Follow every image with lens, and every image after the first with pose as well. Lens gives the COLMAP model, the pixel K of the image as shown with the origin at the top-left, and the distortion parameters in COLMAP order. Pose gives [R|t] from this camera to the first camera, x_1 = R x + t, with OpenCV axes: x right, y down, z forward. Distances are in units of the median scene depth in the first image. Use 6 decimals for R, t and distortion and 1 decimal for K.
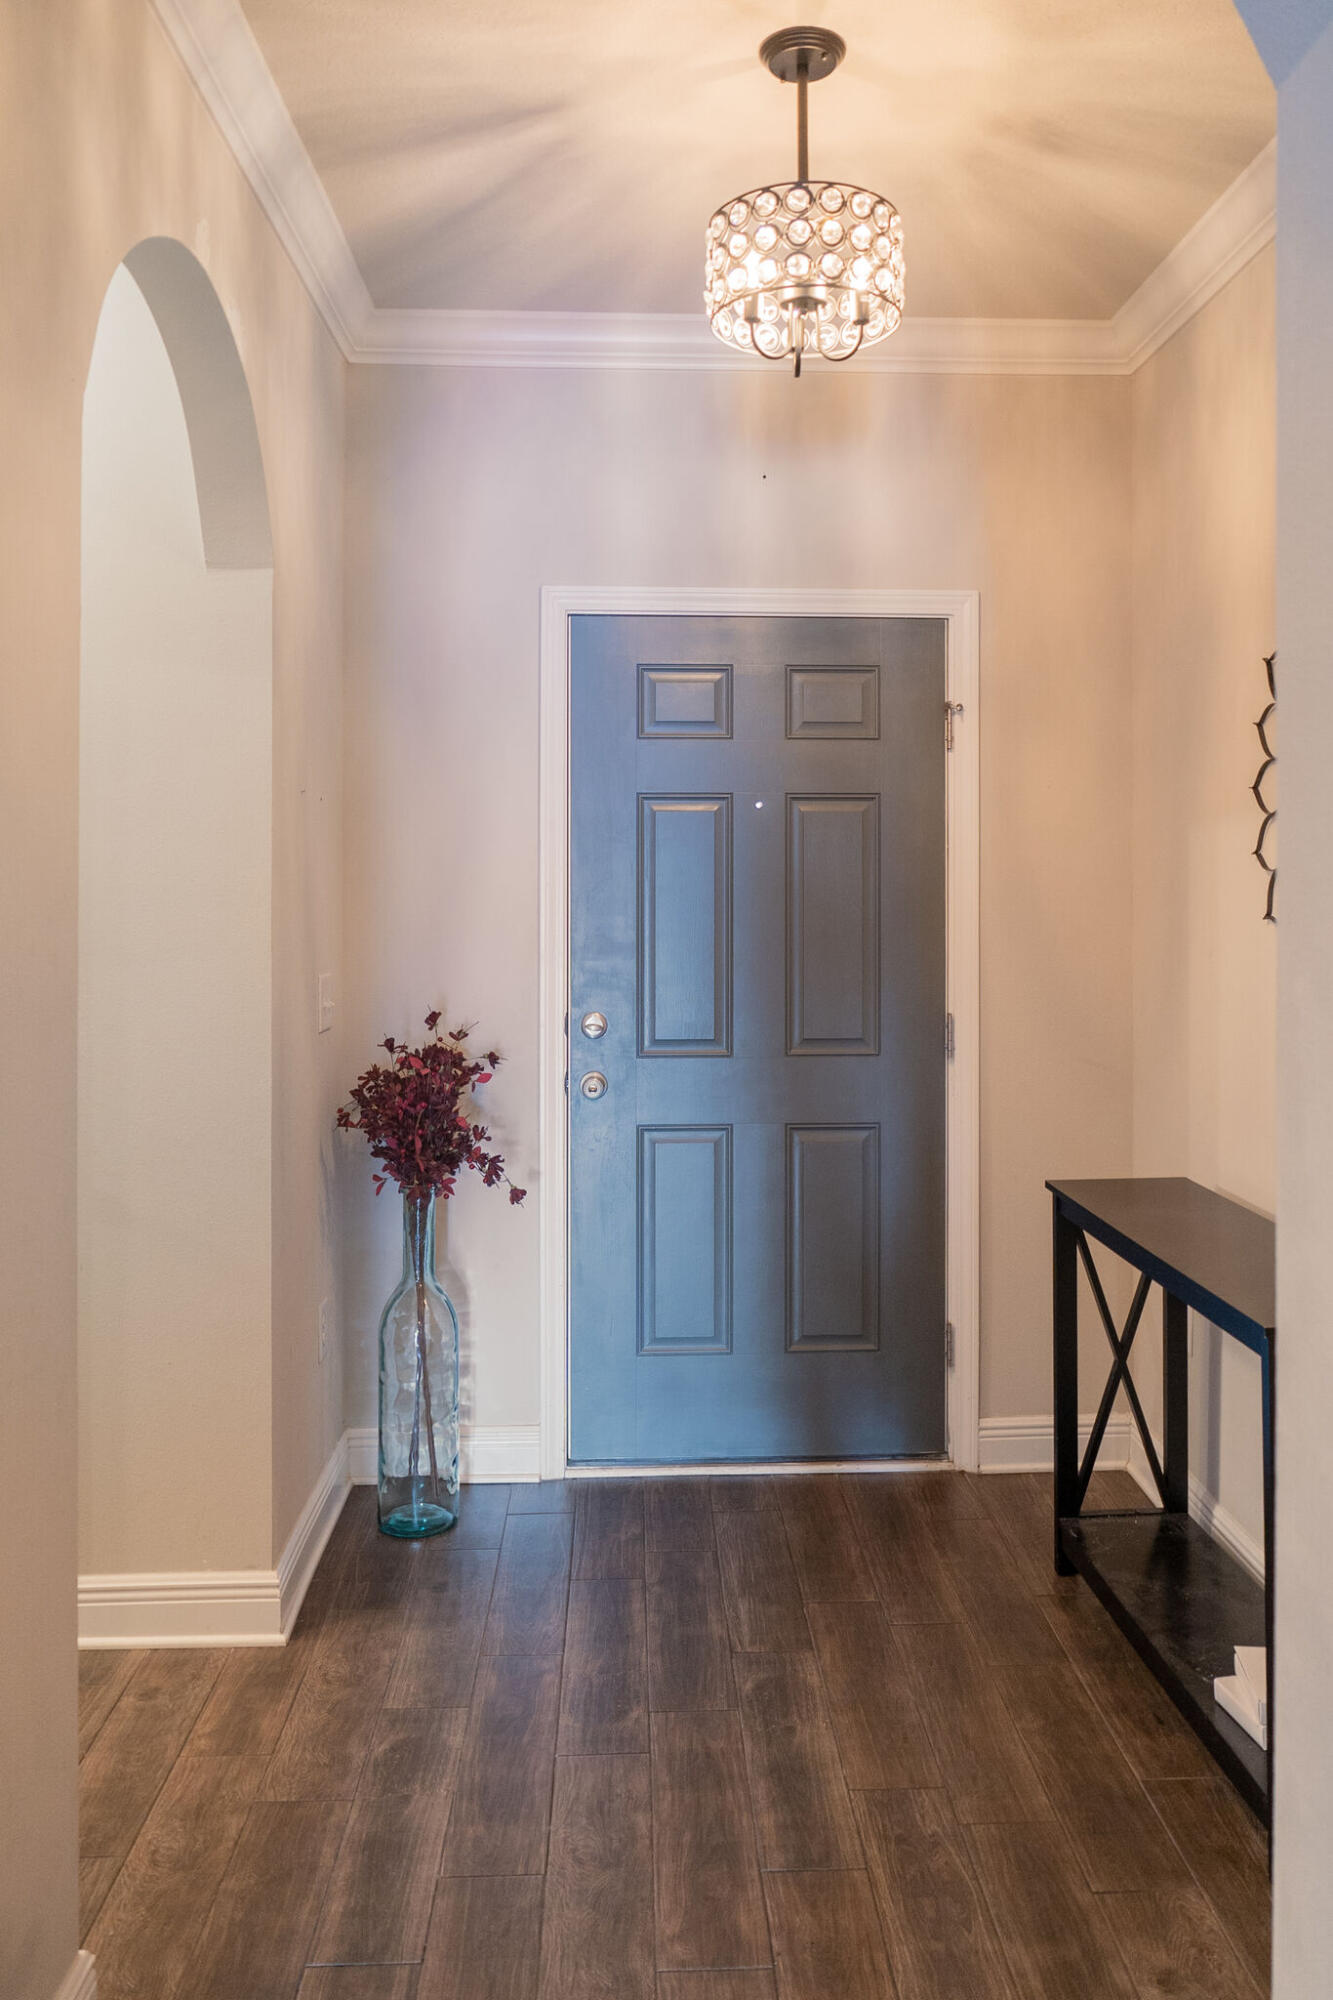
lens RADIAL K [[1420.2, 0, 730.2], [0, 1420.2, 860.0], [0, 0, 1]] dist [-0.010323, 0.000520]
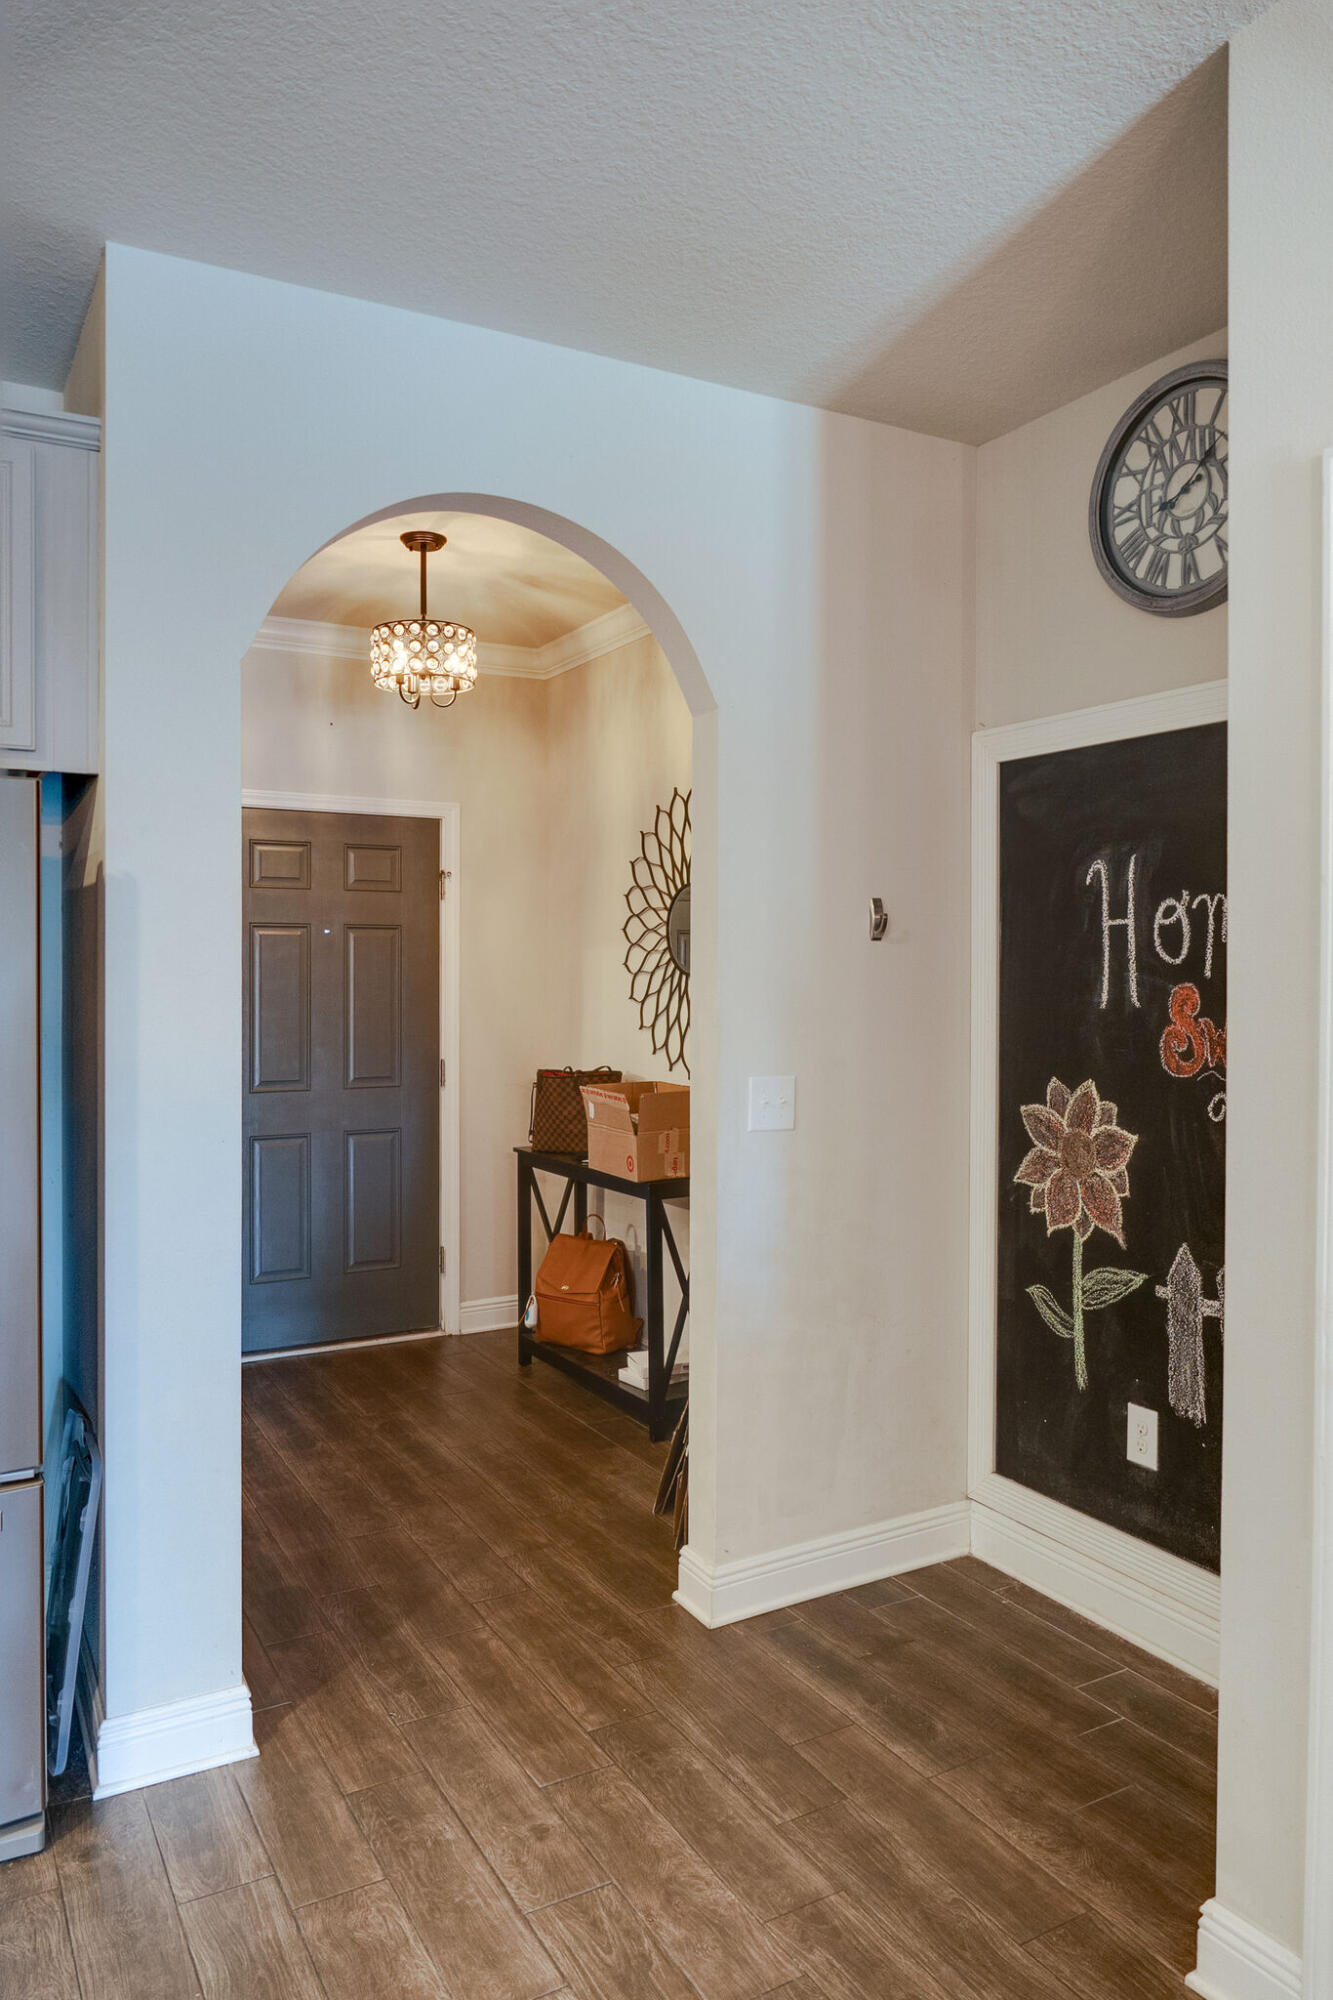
lens RADIAL K [[1316.0, 0, 671.2], [0, 1316.0, 991.7], [0, 0, 1]] dist [0.004020, 0.001006]
pose [[0.892526, -0.006423, 0.450951, -0.324154], [-0.004541, 0.999720, 0.023226, -0.008116], [-0.450974, -0.022778, 0.892247, -0.524809]]
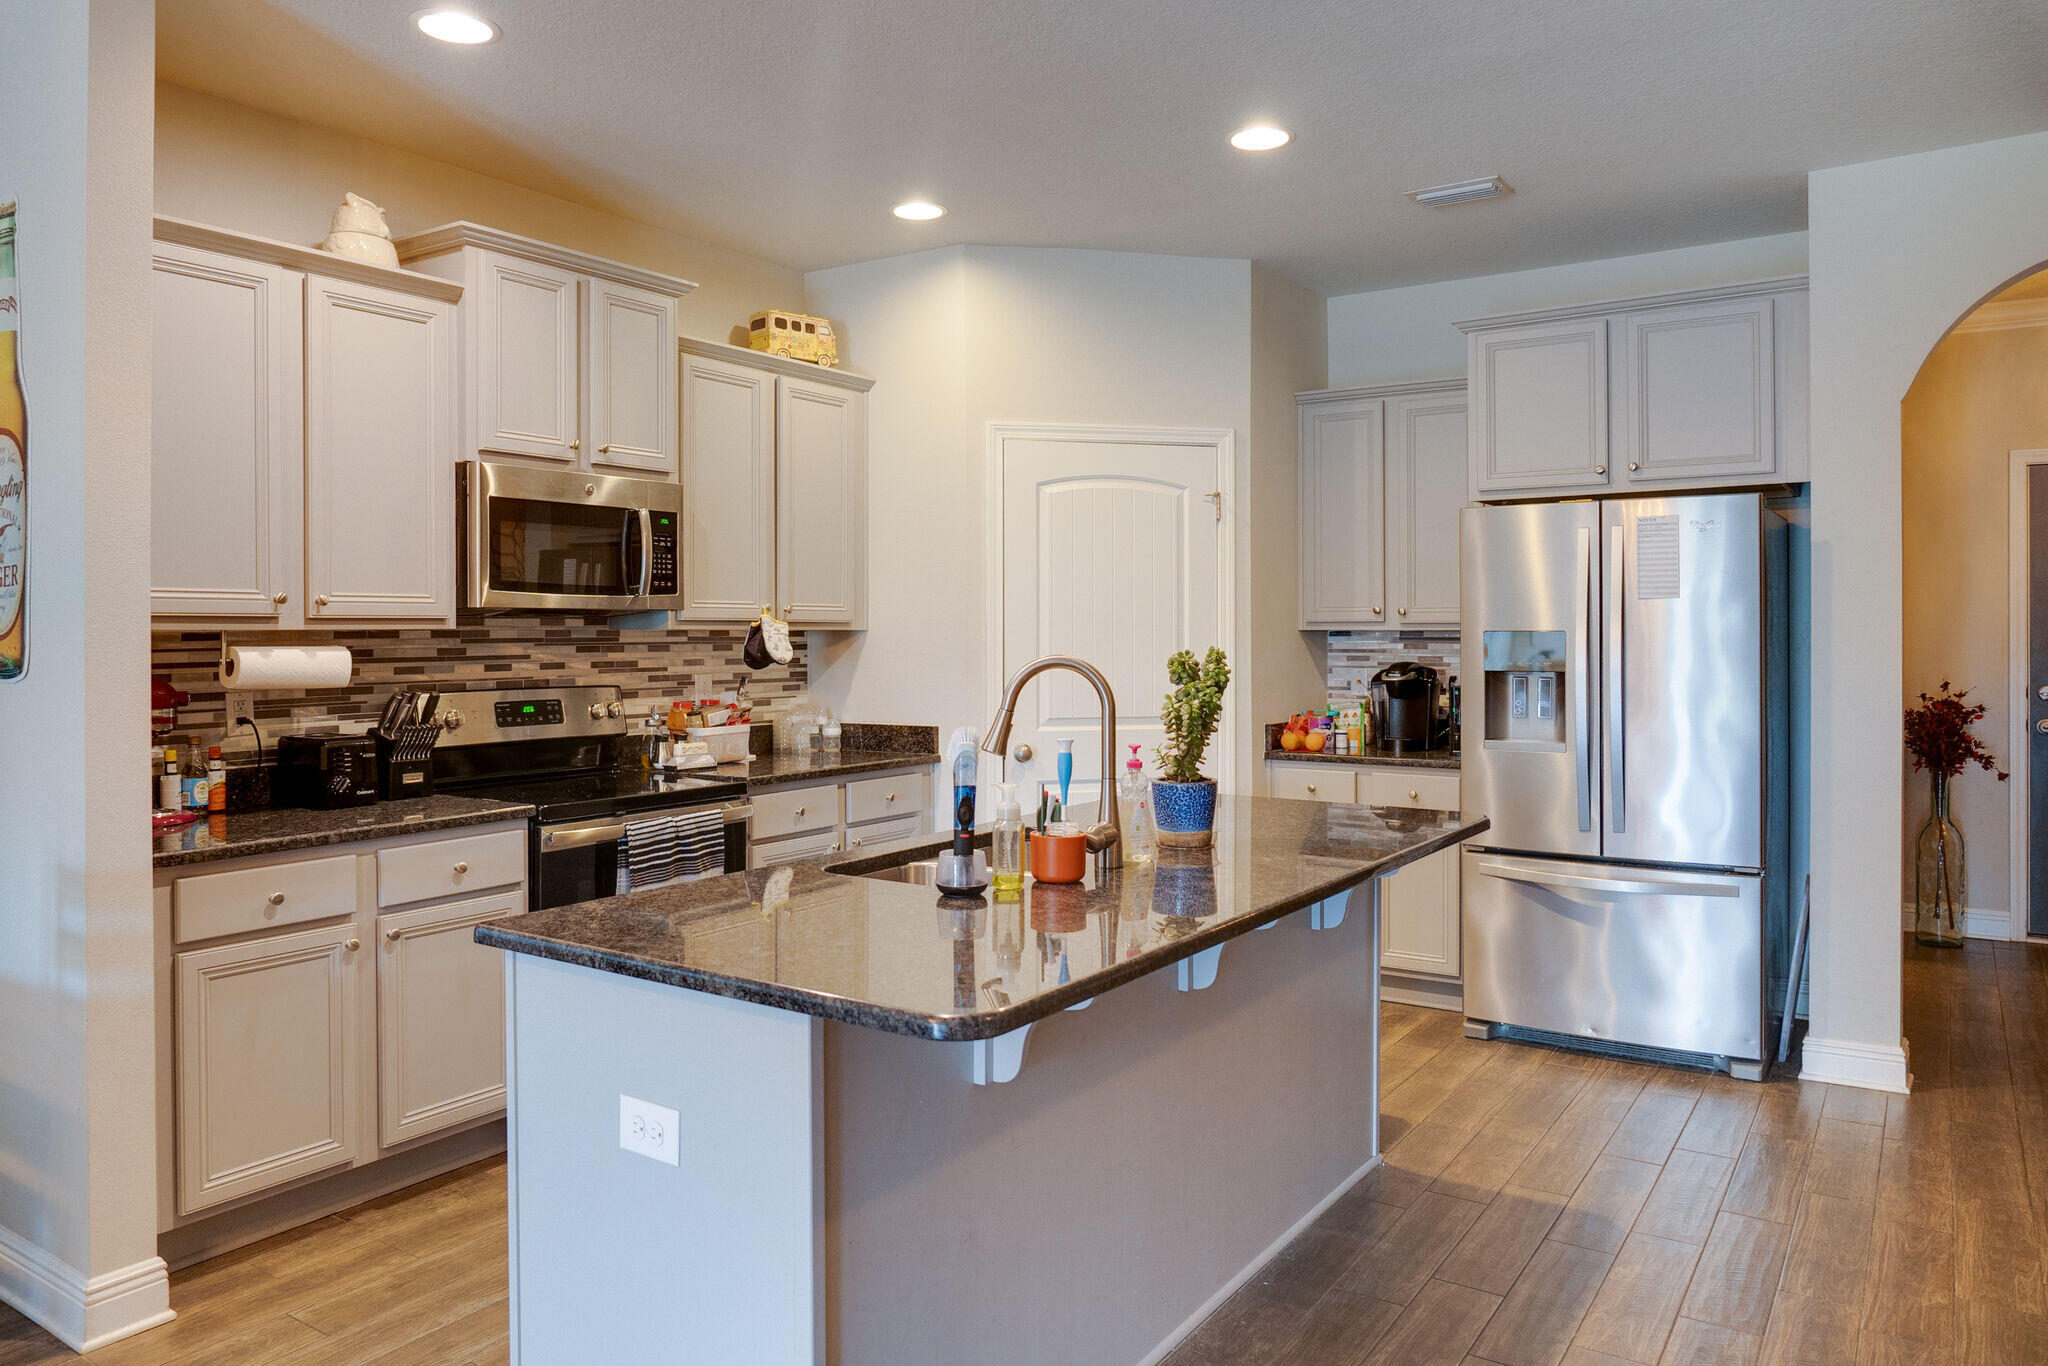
lens RADIAL K [[1347.6, 0, 1027.4], [0, 1347.6, 671.4], [0, 0, 1]] dist [0.004020, 0.001006]
pose [[0.786913, 0.000343, -0.617063, -0.060002], [0.017842, 0.999569, 0.023309, 0.028066], [0.616806, -0.029352, 0.786568, -1.217037]]
